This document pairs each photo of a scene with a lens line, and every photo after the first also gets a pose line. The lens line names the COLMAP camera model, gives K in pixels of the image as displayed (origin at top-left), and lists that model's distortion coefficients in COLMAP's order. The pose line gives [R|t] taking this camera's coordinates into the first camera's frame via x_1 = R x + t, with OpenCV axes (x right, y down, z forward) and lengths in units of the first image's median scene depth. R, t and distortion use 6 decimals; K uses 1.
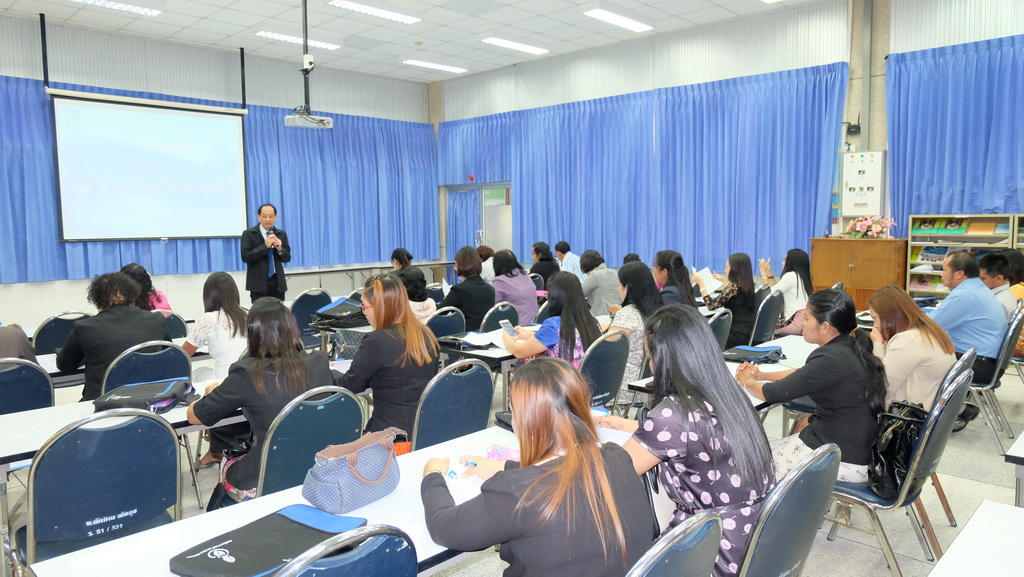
lens RADIAL K [[705.4, 0, 514.5], [0, 705.4, 274.8], [0, 0, 1]] dist [-0.042665, 0.070589]
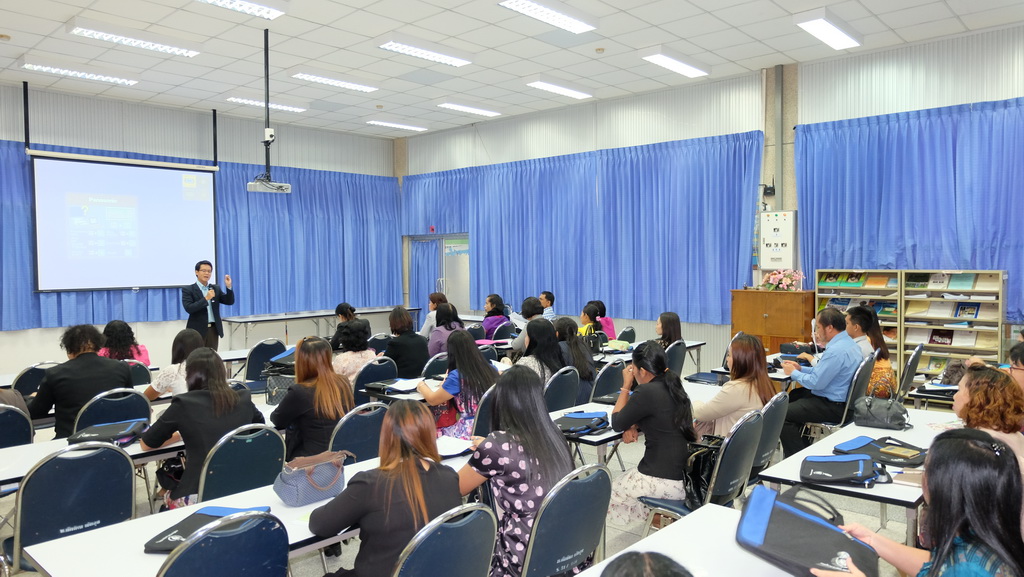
lens RADIAL K [[705.4, 0, 514.7], [0, 705.4, 280.1], [0, 0, 1]] dist [-0.042665, 0.070589]
pose [[0.999577, -0.000642, 0.029092, 0.040837], [0.002105, 0.998732, -0.050289, -0.009741], [-0.029023, 0.050329, 0.998311, -0.072760]]
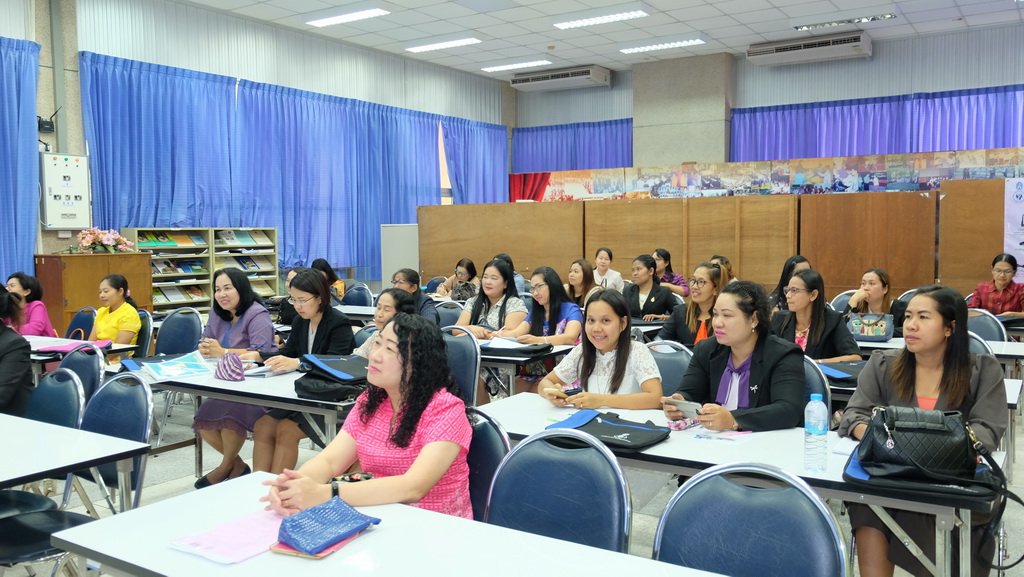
lens RADIAL K [[874.4, 0, 521.9], [0, 874.4, 281.9], [0, 0, 1]] dist [-0.004074, 0.047372]
pose [[-0.205827, -0.046859, 0.977466, -0.554658], [0.092974, 0.993398, 0.067200, -0.032074], [-0.974162, 0.104710, -0.200111, 0.553996]]
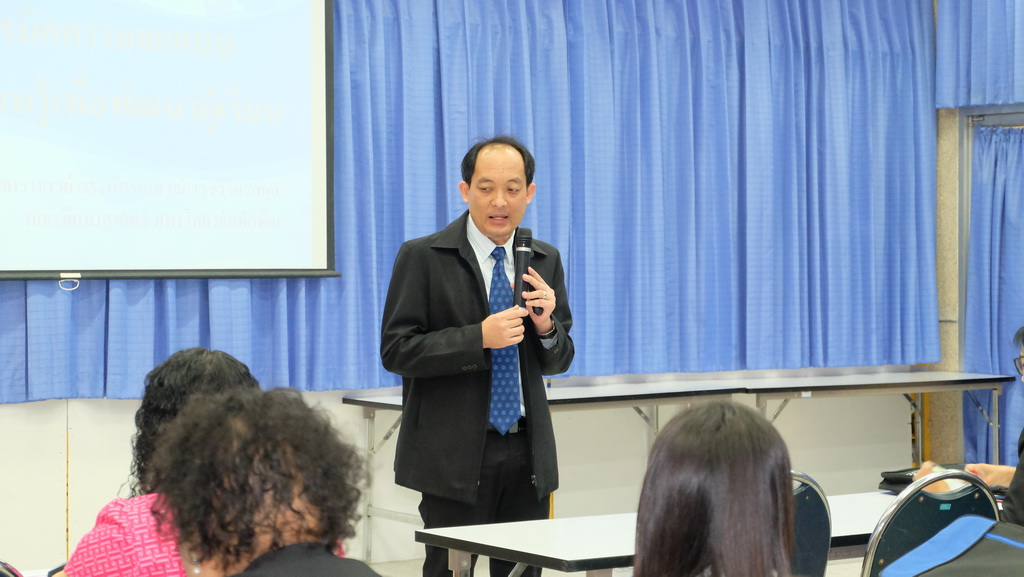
lens RADIAL K [[2221.9, 0, 572.2], [0, 2221.9, 262.8], [0, 0, 1]] dist [0.088526, 0.000000]
pose [[0.986687, 0.014046, -0.162022, -0.144468], [-0.024942, 0.997547, -0.065411, -0.001689], [0.160706, 0.068581, 0.984617, 0.120950]]
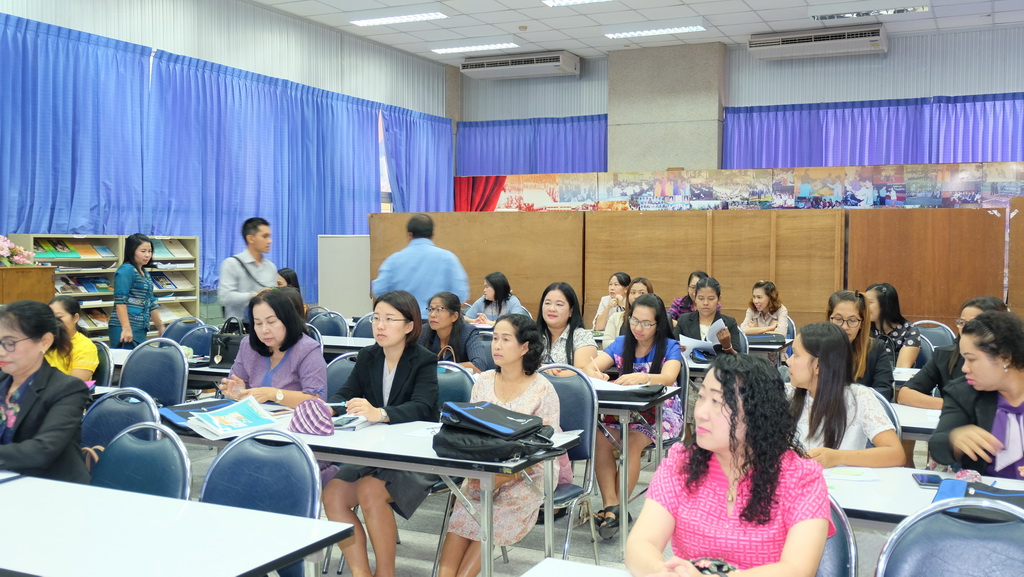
lens RADIAL K [[1034.5, 0, 525.2], [0, 1034.5, 278.0], [0, 0, 1]] dist [0.032273, 0.000000]
pose [[-0.335372, -0.024930, 0.941756, -0.506195], [0.075288, 0.995743, 0.053170, -0.043653], [-0.939073, 0.088735, -0.332068, 0.666004]]
